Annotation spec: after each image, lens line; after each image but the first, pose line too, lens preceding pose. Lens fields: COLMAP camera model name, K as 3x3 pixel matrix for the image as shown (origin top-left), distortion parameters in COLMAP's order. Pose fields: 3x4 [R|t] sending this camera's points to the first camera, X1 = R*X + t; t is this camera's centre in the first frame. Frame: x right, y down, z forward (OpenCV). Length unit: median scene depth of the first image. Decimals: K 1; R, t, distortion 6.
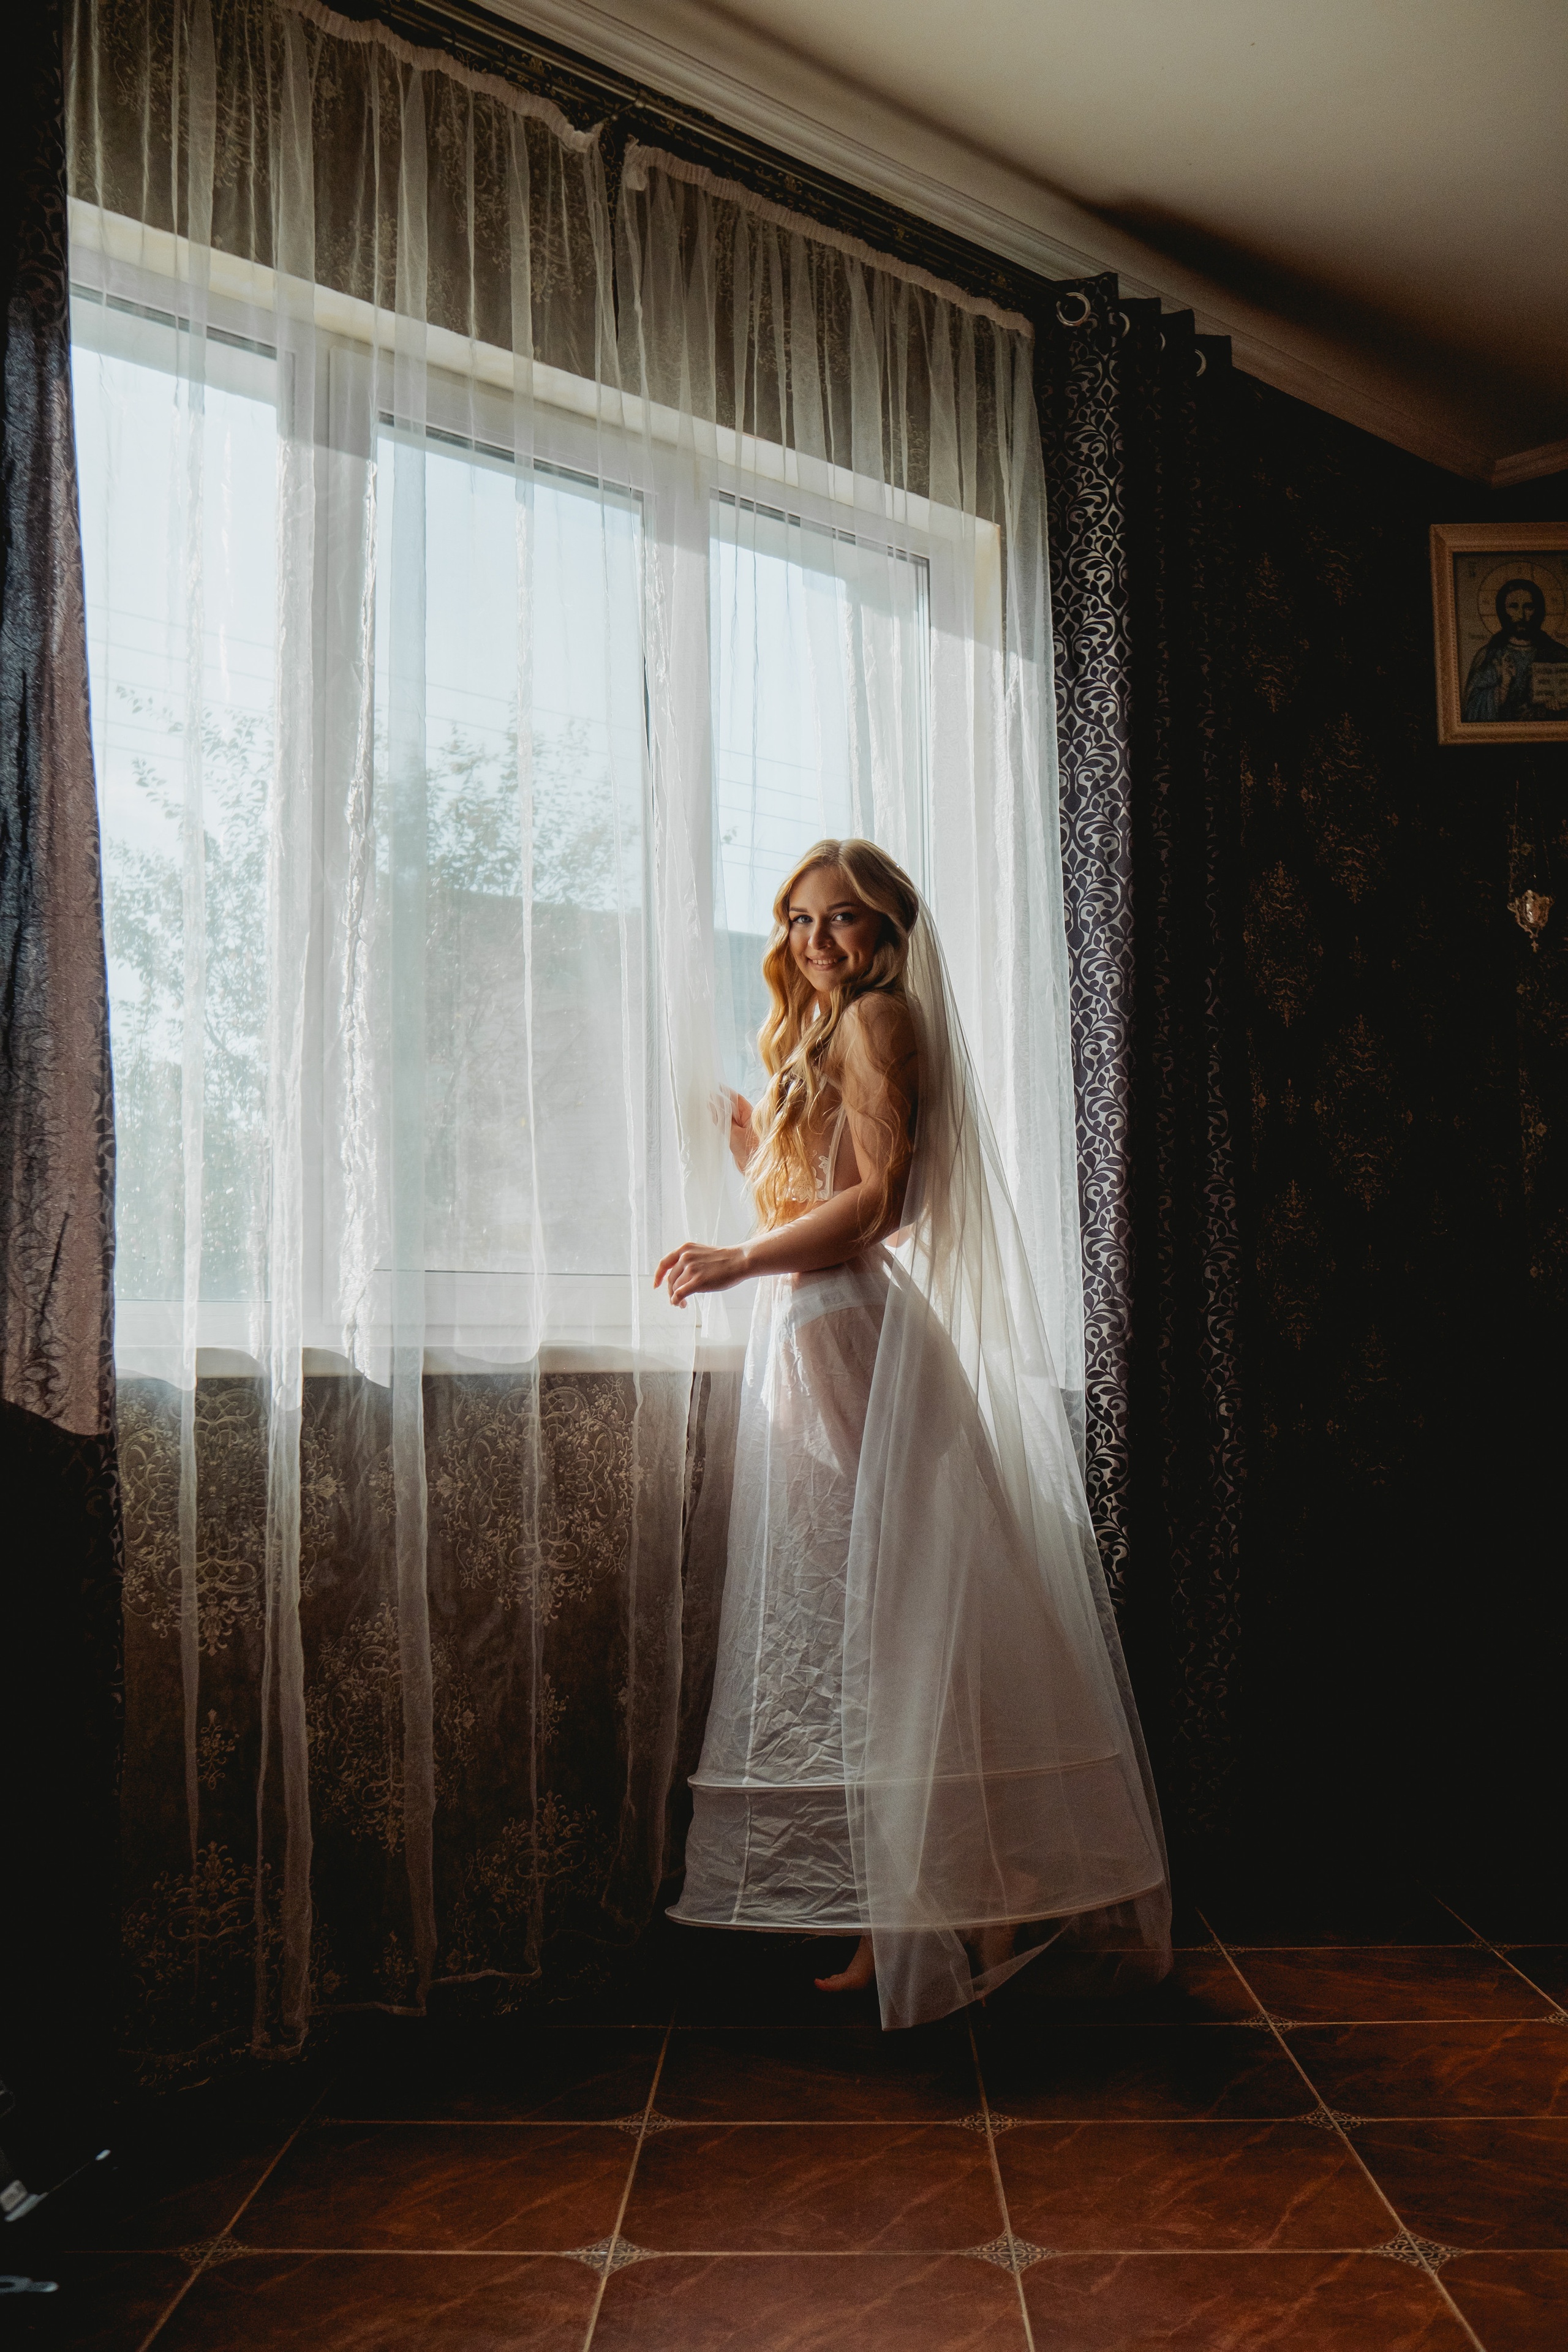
lens RADIAL K [[2292.5, 0, 784.0], [0, 2292.5, 1176.0], [0, 0, 1]] dist [-0.094071, 0.025027]
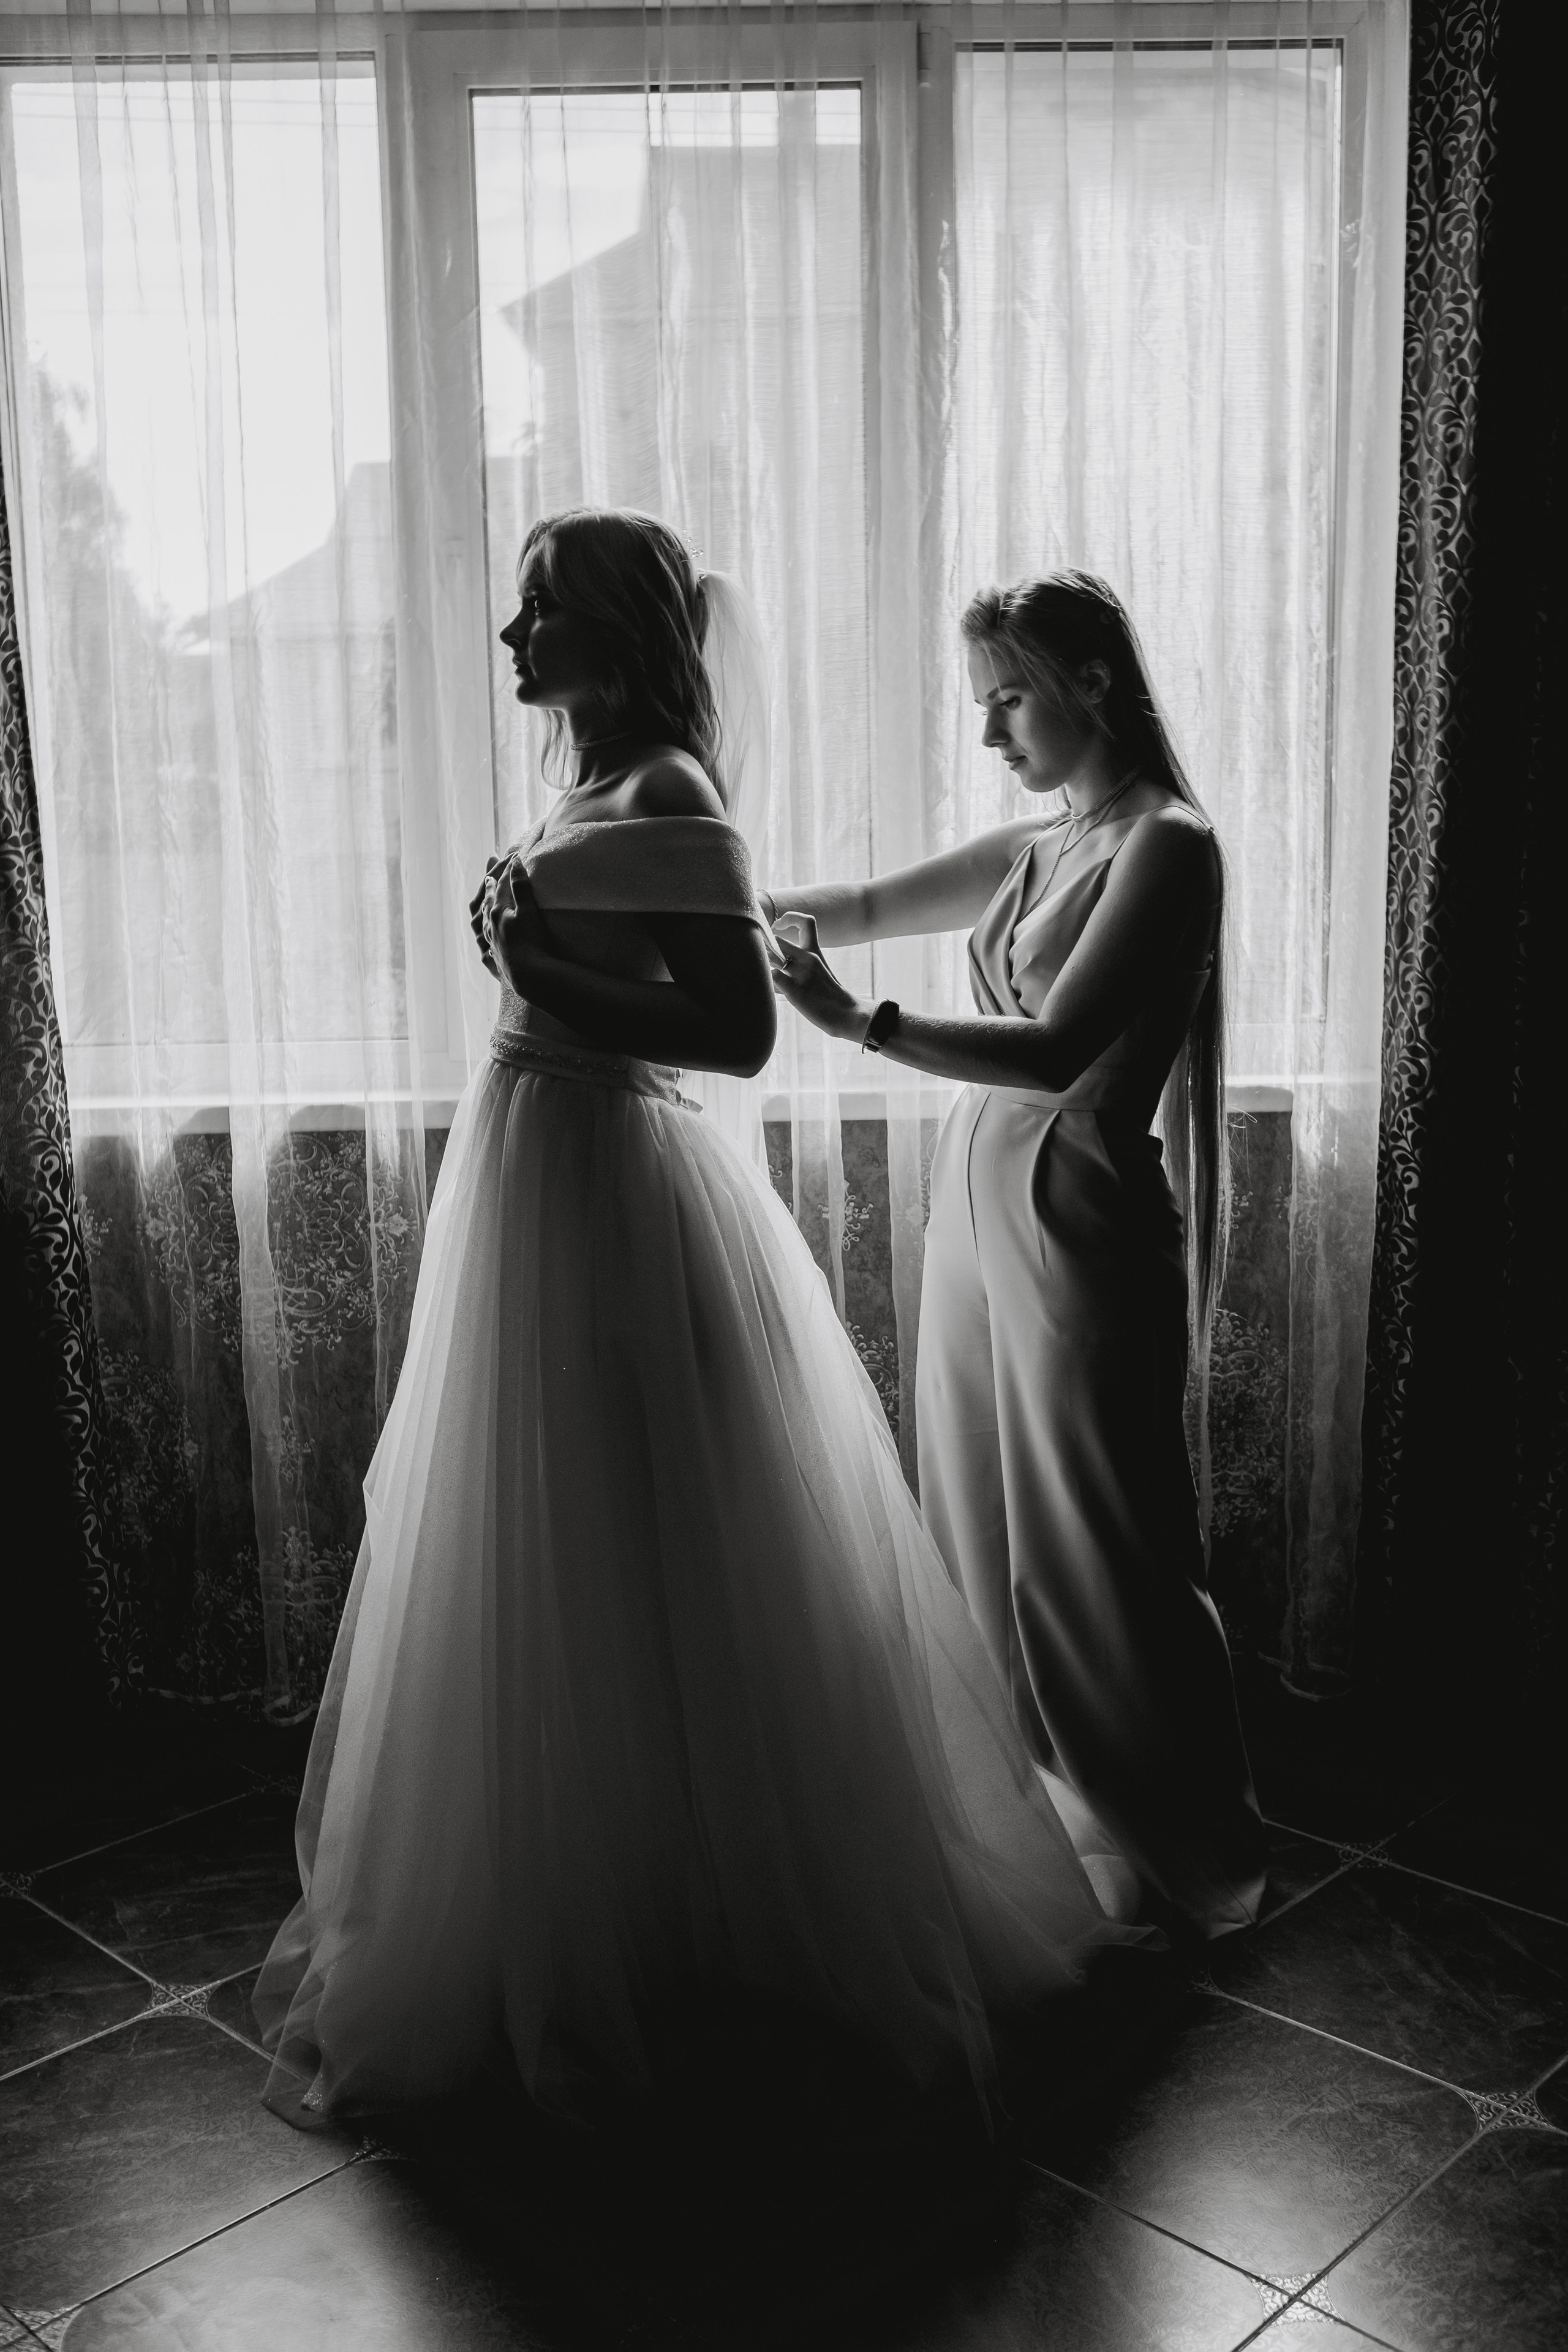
lens RADIAL K [[2320.9, 0, 784.0], [0, 2320.9, 1176.0], [0, 0, 1]] dist [-0.134800, 0.197848]
pose [[0.745393, 0.117832, -0.656129, 0.492166], [0.061072, 0.968045, 0.243228, -0.105849], [0.663822, -0.221372, 0.714377, 0.271109]]
